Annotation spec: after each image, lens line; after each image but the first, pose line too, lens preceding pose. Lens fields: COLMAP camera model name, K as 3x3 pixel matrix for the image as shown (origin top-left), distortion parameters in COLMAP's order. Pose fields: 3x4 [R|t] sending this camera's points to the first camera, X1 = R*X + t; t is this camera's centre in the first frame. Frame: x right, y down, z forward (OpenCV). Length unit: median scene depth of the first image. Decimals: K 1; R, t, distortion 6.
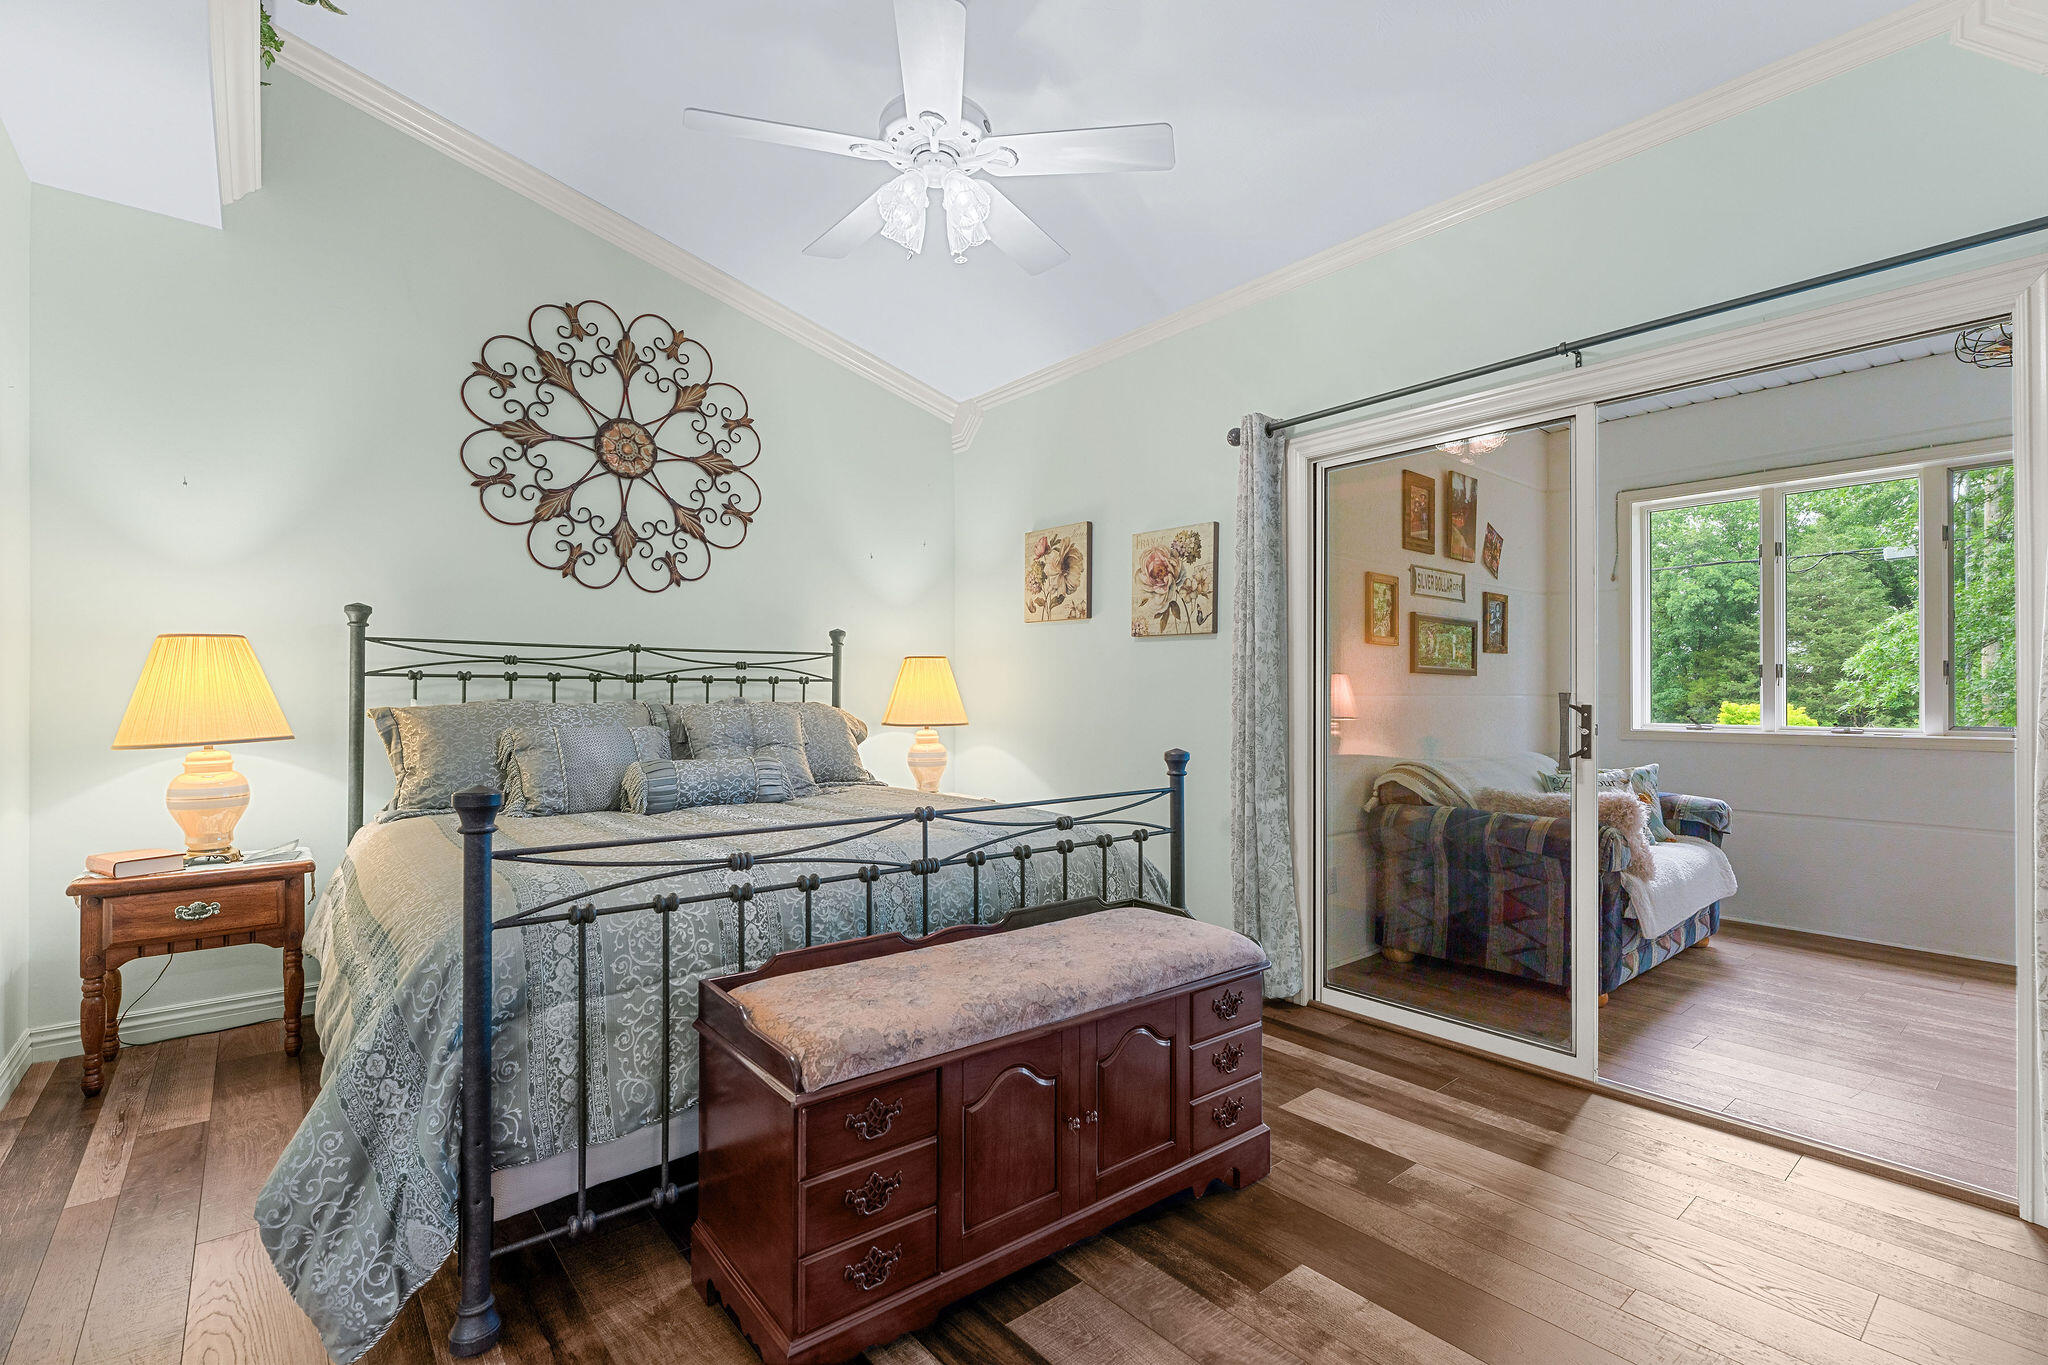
lens RADIAL K [[917.1, 0, 1024.6], [0, 917.1, 688.4], [0, 0, 1]] dist [0.003982, -0.001741]
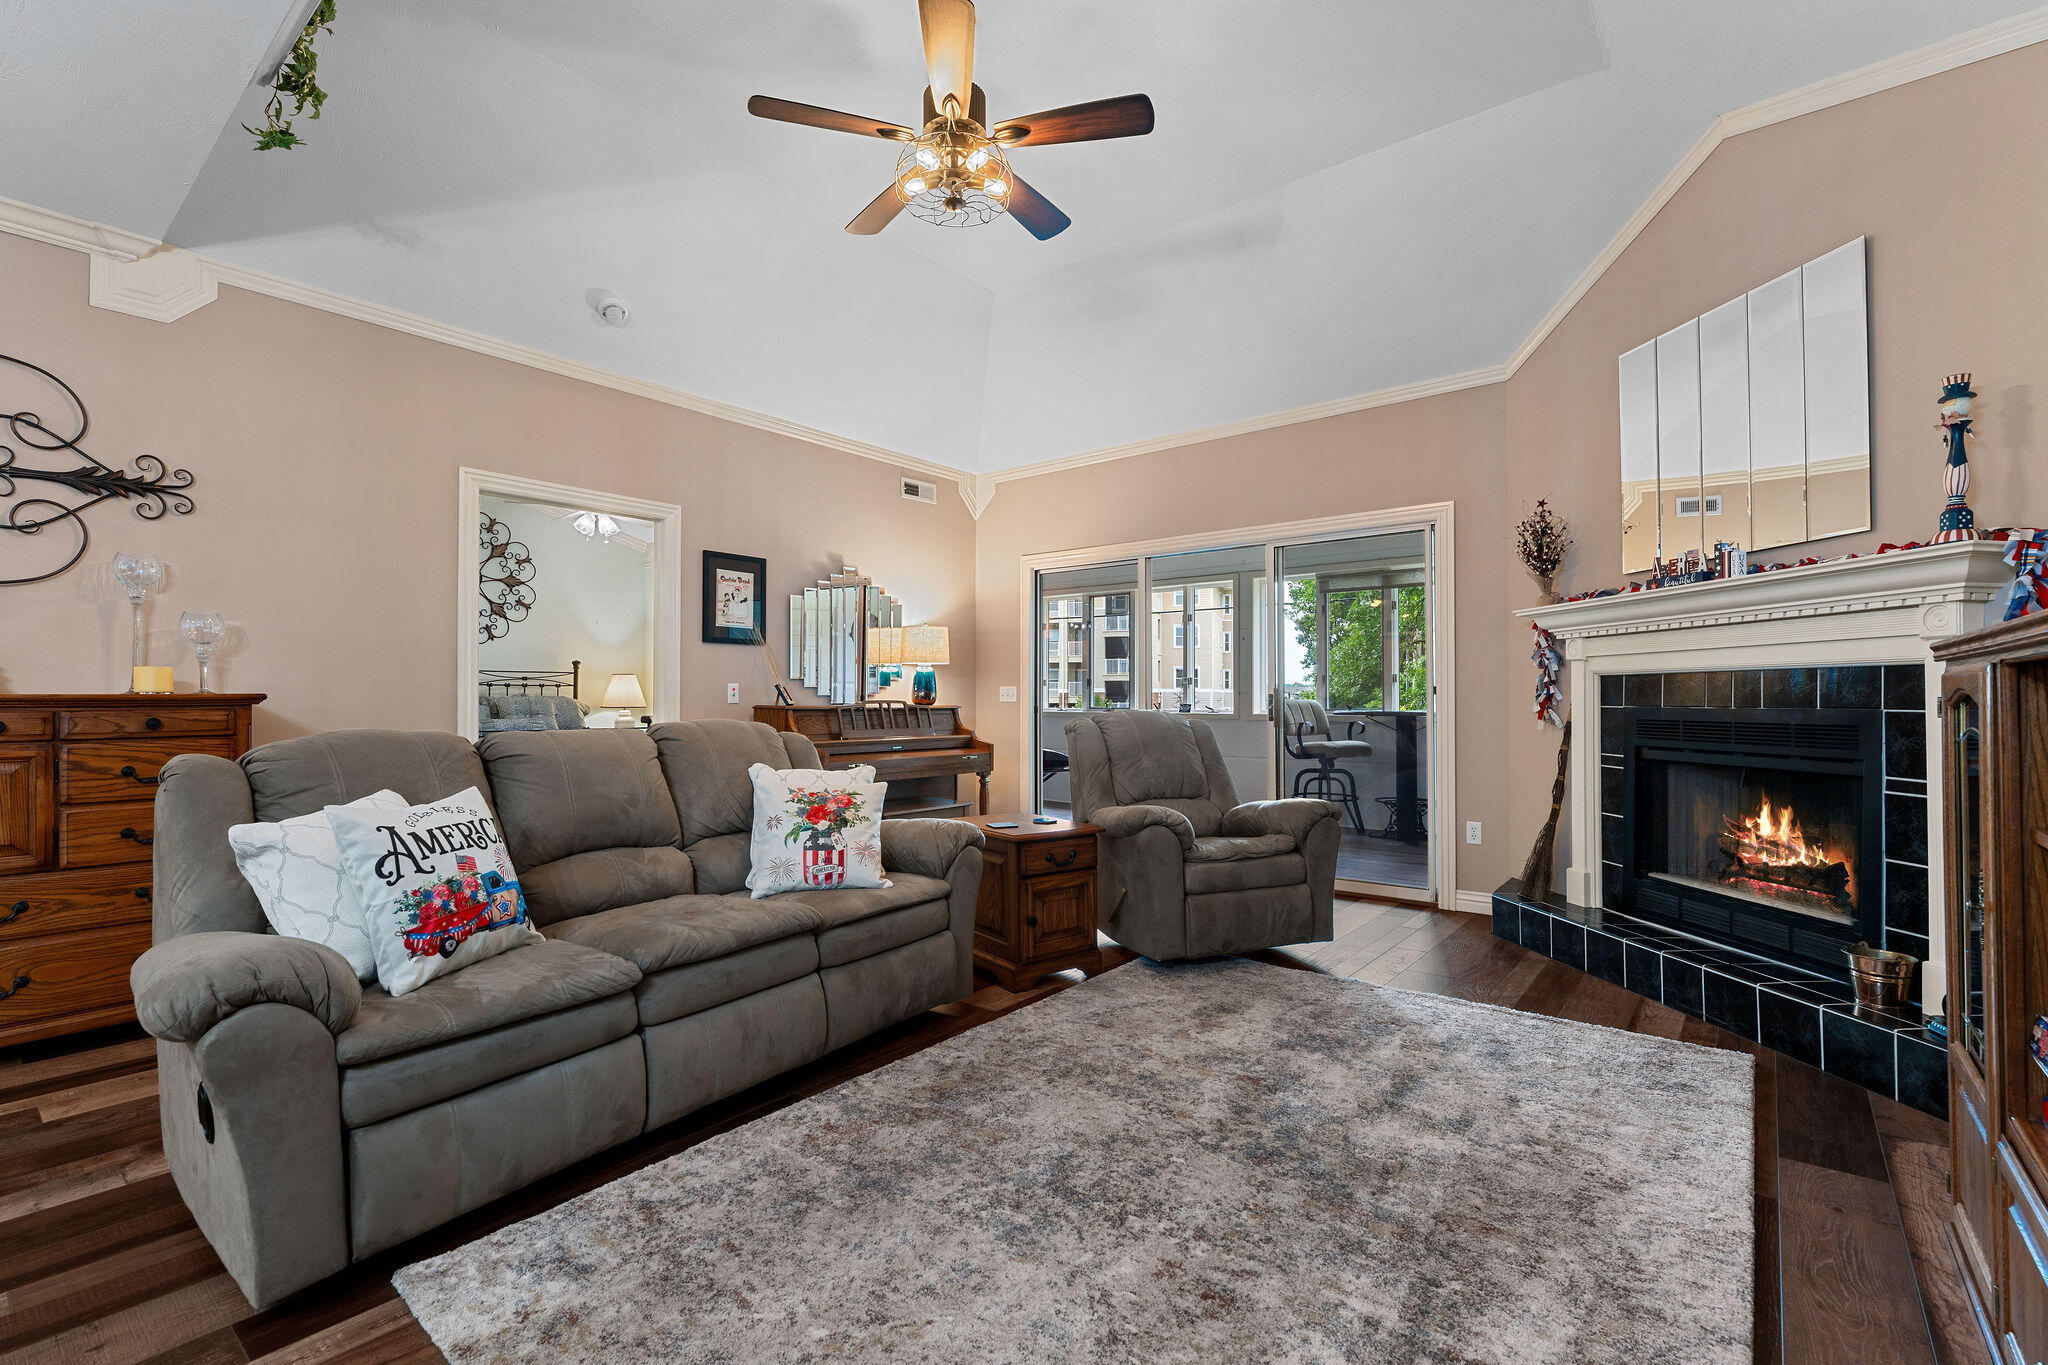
lens RADIAL K [[917.1, 0, 1022.6], [0, 917.1, 683.9], [0, 0, 1]] dist [0.003982, -0.001741]
pose [[0.980585, 0.001310, 0.196089, 0.390374], [0.001505, 0.999898, -0.014209, 0.018920], [-0.196088, 0.014228, 0.980483, -1.262903]]
